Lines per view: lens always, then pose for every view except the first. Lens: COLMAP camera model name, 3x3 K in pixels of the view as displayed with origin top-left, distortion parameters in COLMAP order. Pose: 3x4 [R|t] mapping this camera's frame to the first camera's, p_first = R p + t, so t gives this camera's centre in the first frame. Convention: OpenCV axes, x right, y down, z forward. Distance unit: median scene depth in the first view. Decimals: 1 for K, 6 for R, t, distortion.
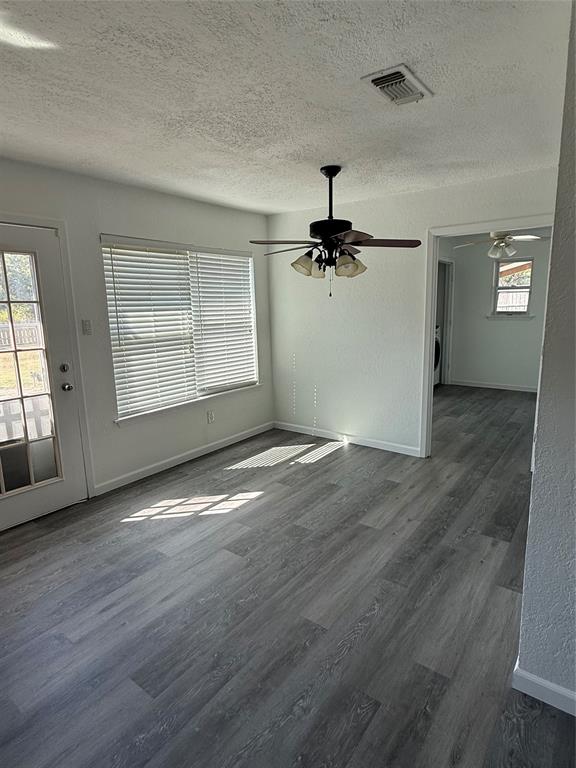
lens RADIAL K [[429.5, 0, 288.0], [0, 429.5, 384.0], [0, 0, 1]] dist [0.001988, 0.001421]
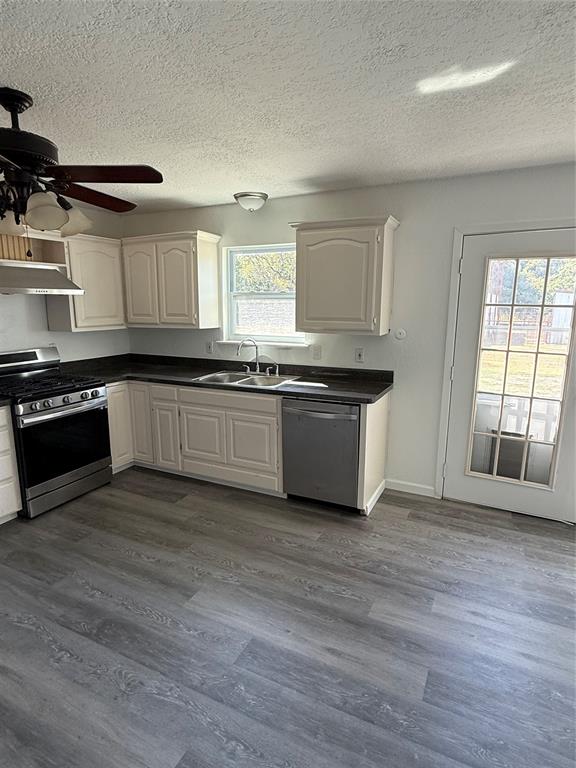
lens RADIAL K [[429.5, 0, 288.0], [0, 429.5, 384.0], [0, 0, 1]] dist [0.001988, 0.001421]
pose [[0.187084, 0.208701, -0.959919, 0.279010], [-0.194544, 0.965689, 0.172039, -0.068092], [0.962887, 0.154560, 0.221267, 0.213511]]
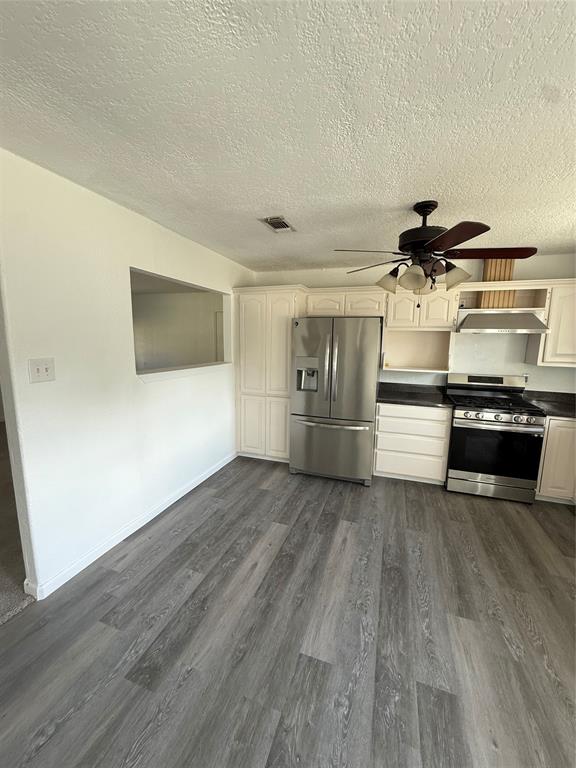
lens RADIAL K [[306.7, 0, 288.0], [0, 306.7, 384.0], [0, 0, 1]] dist [0.001131, 0.000044]
pose [[-0.952120, 0.055877, -0.300576, 0.023073], [-0.051420, 0.939882, 0.337605, -0.129552], [0.301371, 0.336896, -0.892007, 0.580061]]
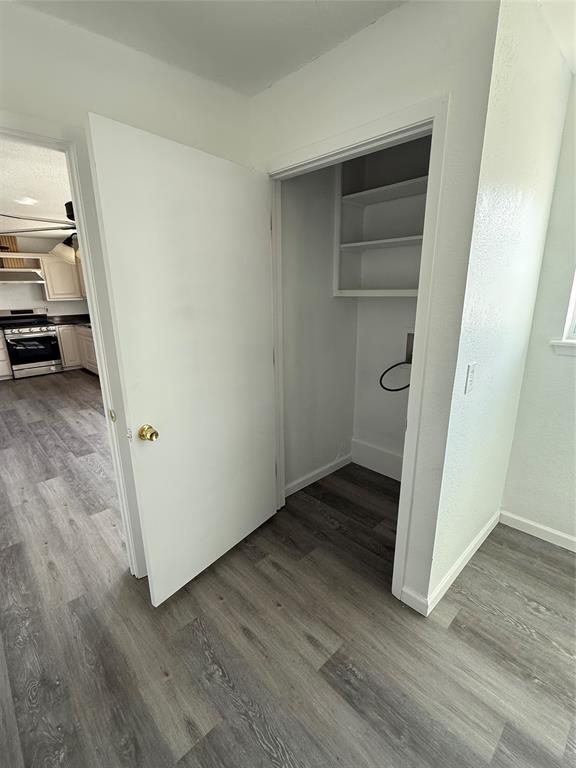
lens RADIAL K [[358.9, 0, 288.0], [0, 358.9, 384.0], [0, 0, 1]] dist [0.001370, 0.000200]
pose [[-0.168586, 0.282139, -0.944445, 1.016617], [-0.169607, 0.935565, 0.309761, -0.369417], [0.970985, 0.212406, -0.109870, 1.825484]]
